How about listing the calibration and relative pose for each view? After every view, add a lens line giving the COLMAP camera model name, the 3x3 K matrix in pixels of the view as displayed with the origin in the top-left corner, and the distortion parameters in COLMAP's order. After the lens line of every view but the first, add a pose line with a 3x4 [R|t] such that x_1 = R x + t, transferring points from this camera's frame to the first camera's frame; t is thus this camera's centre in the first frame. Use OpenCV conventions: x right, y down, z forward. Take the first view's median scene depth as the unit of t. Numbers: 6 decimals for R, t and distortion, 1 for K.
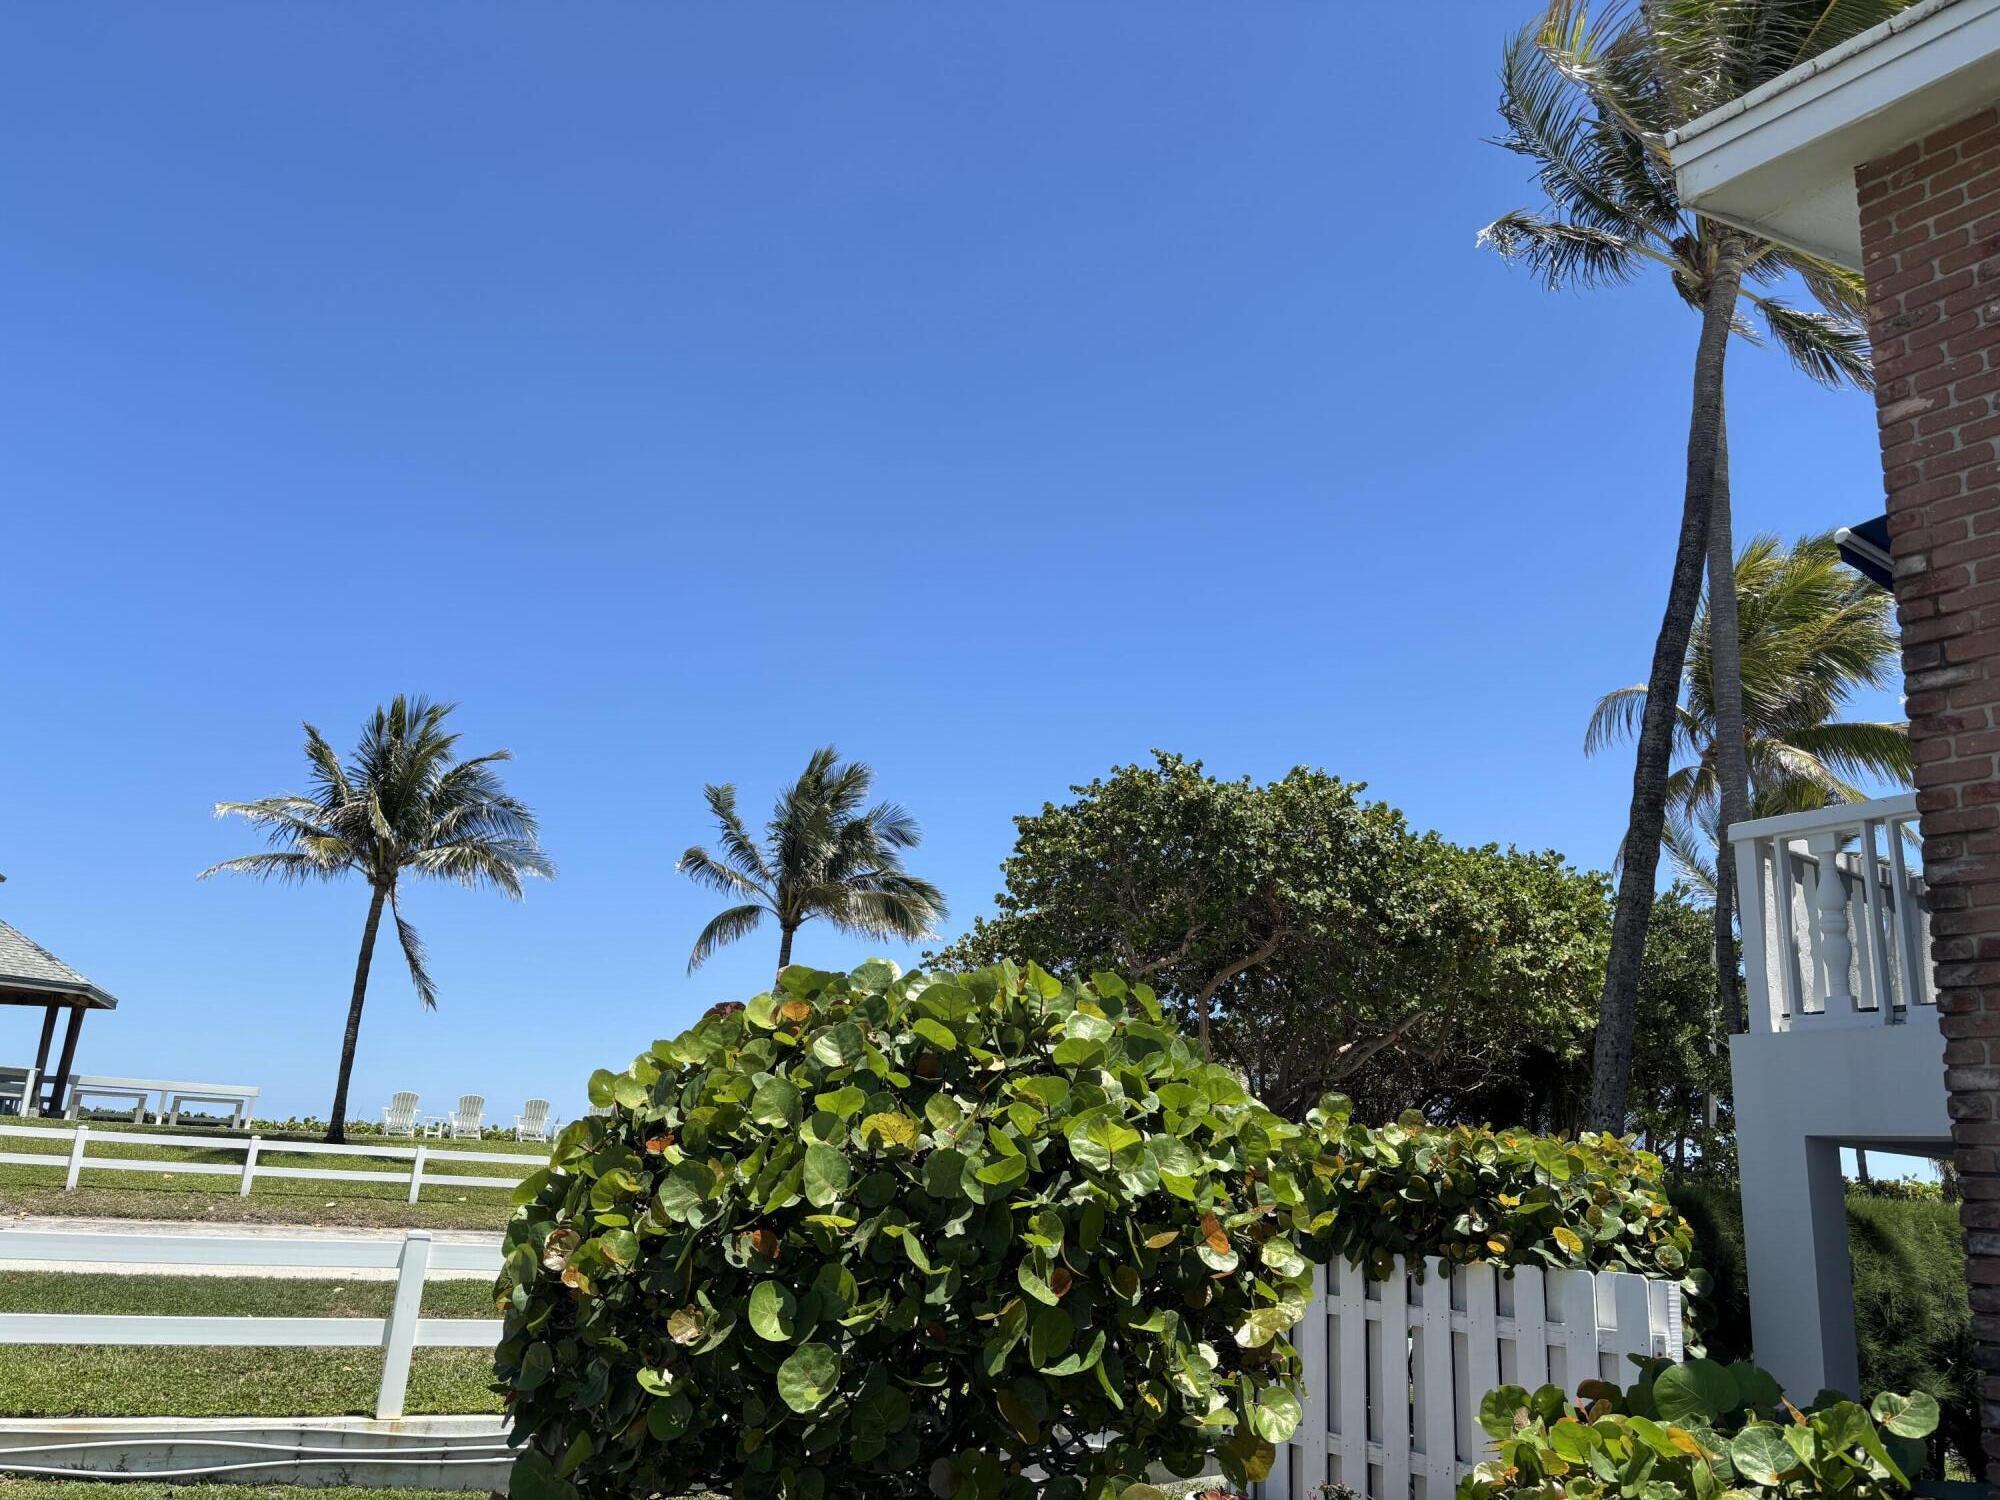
lens RADIAL K [[1493.6, 0, 1048.8], [0, 1493.6, 742.8], [0, 0, 1]] dist [0.075438, -0.119249]
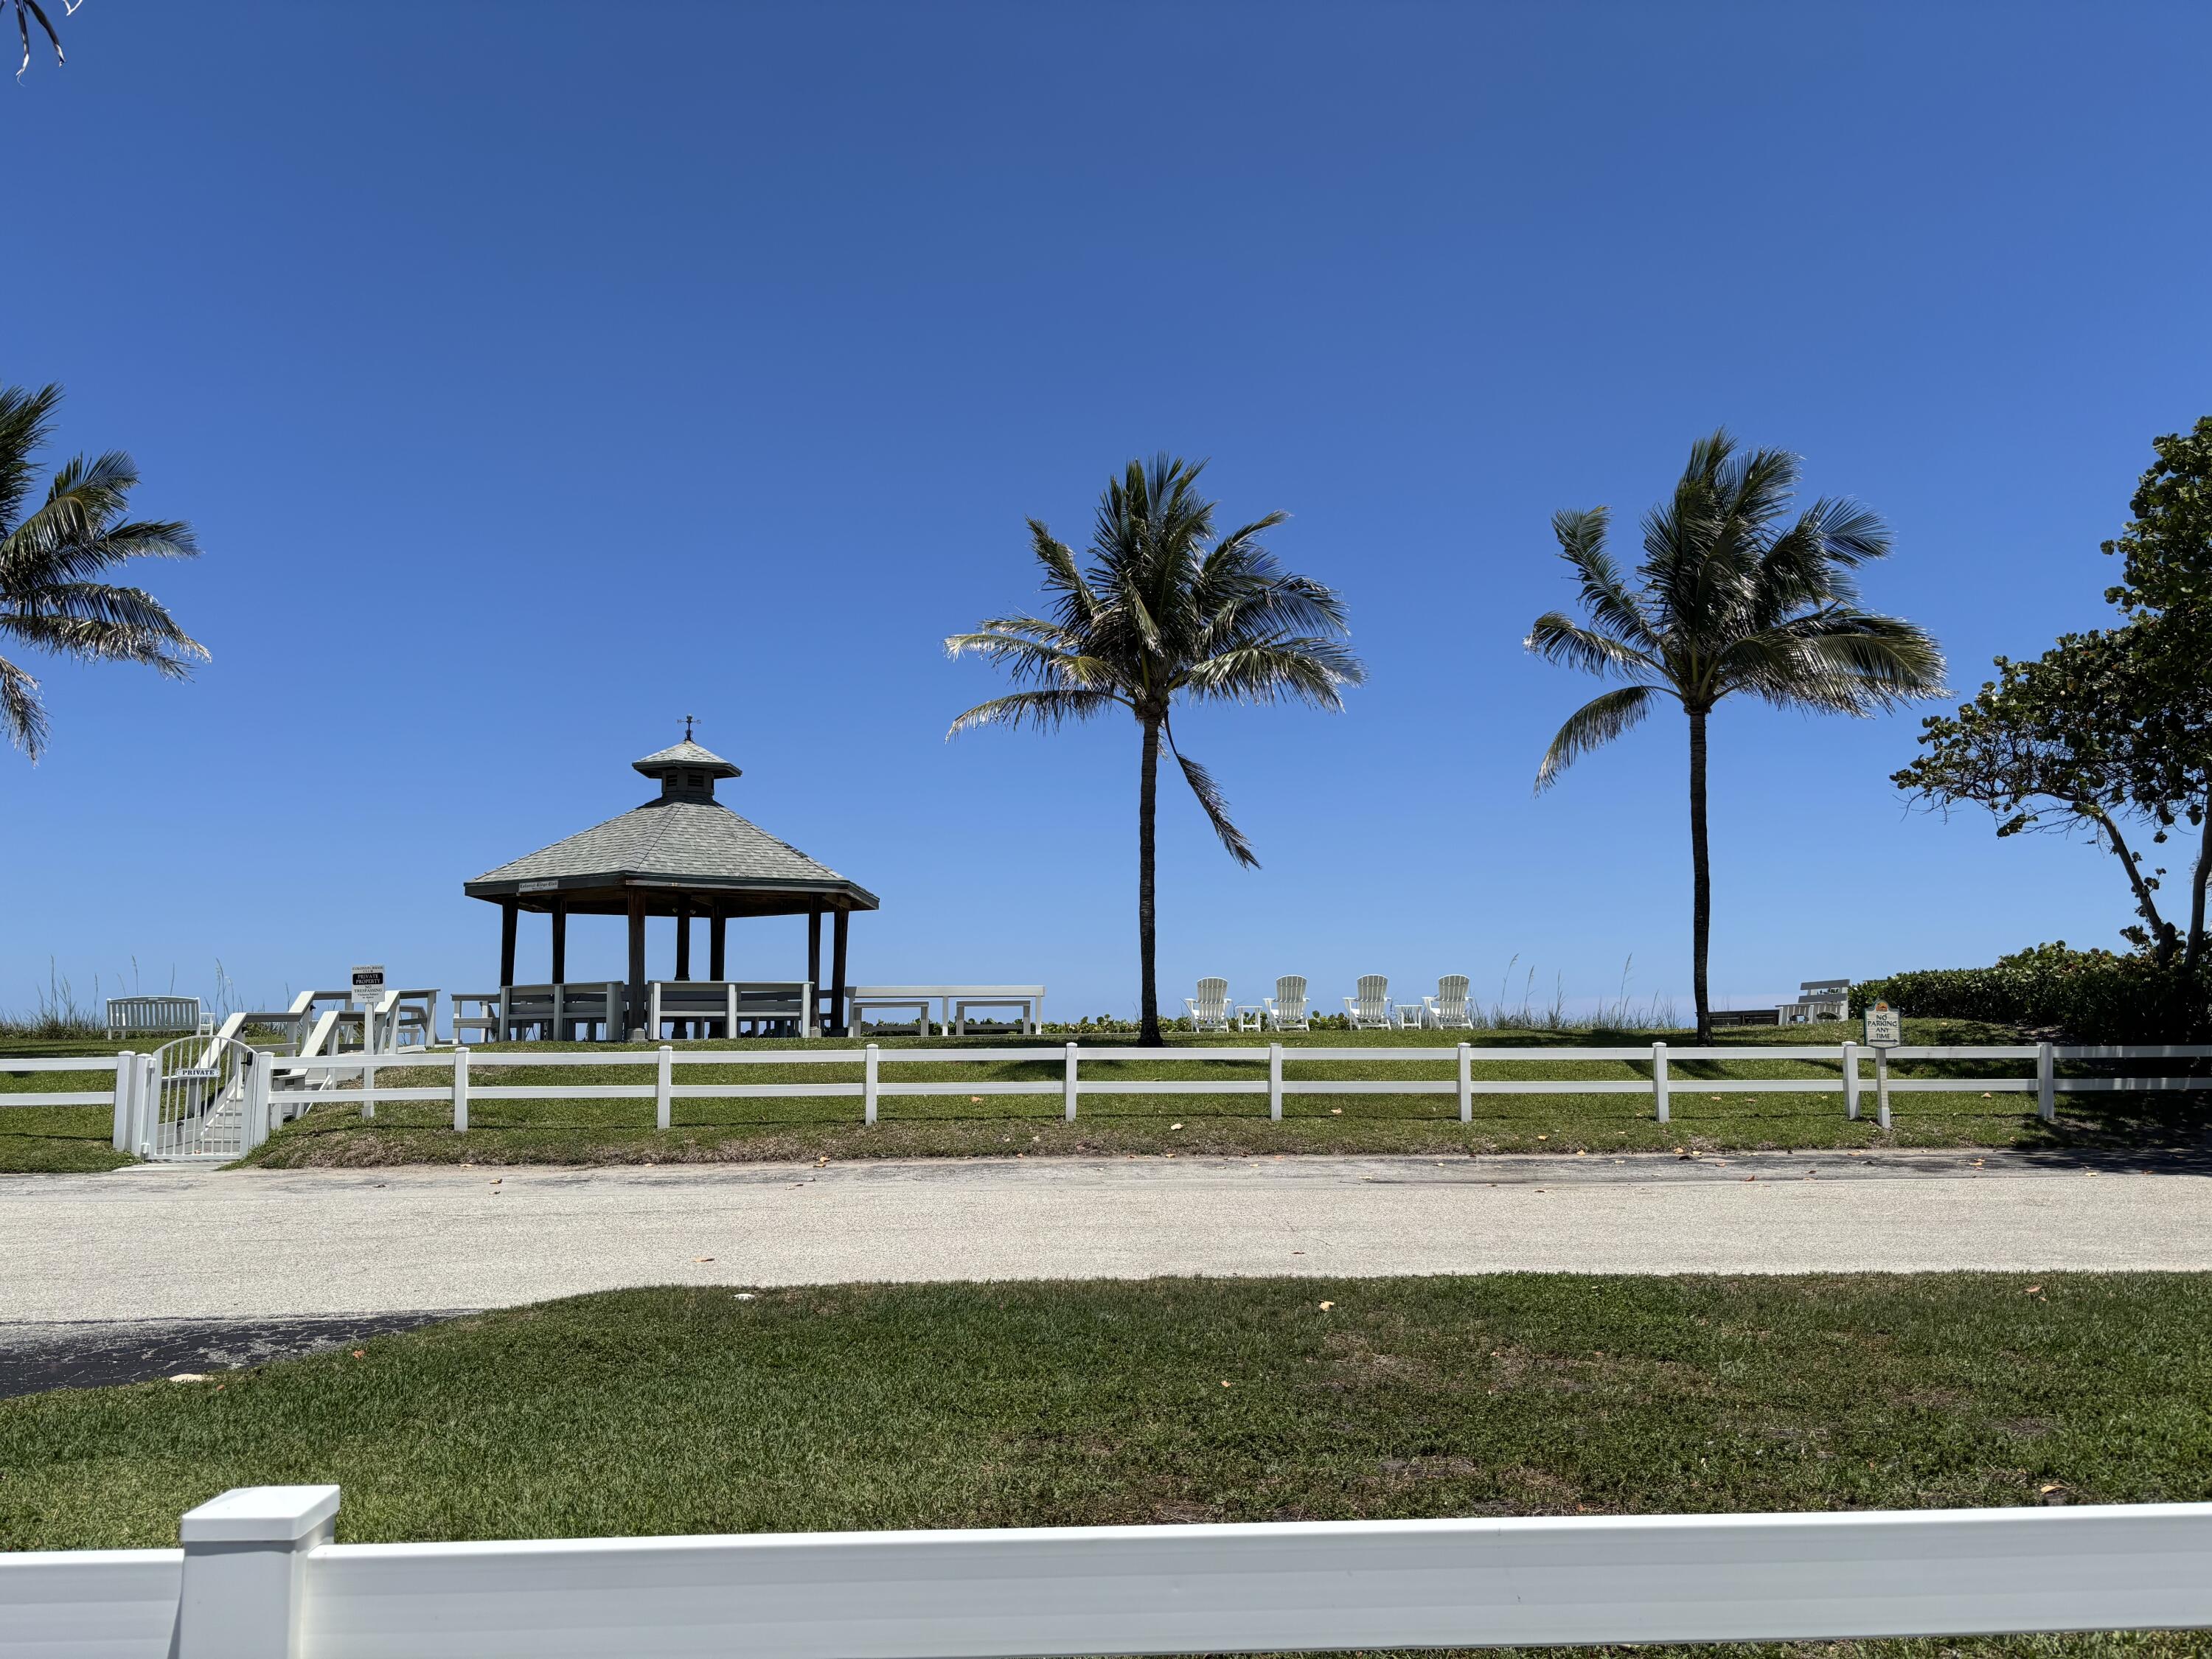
lens RADIAL K [[1657.1, 0, 1106.0], [0, 1657.1, 829.5], [0, 0, 1]] dist [0.008467, -0.002325]
pose [[0.915016, -0.104786, -0.389570, -0.142169], [0.160368, 0.980578, 0.112913, 0.051873], [0.370172, -0.165792, 0.914049, 0.215153]]
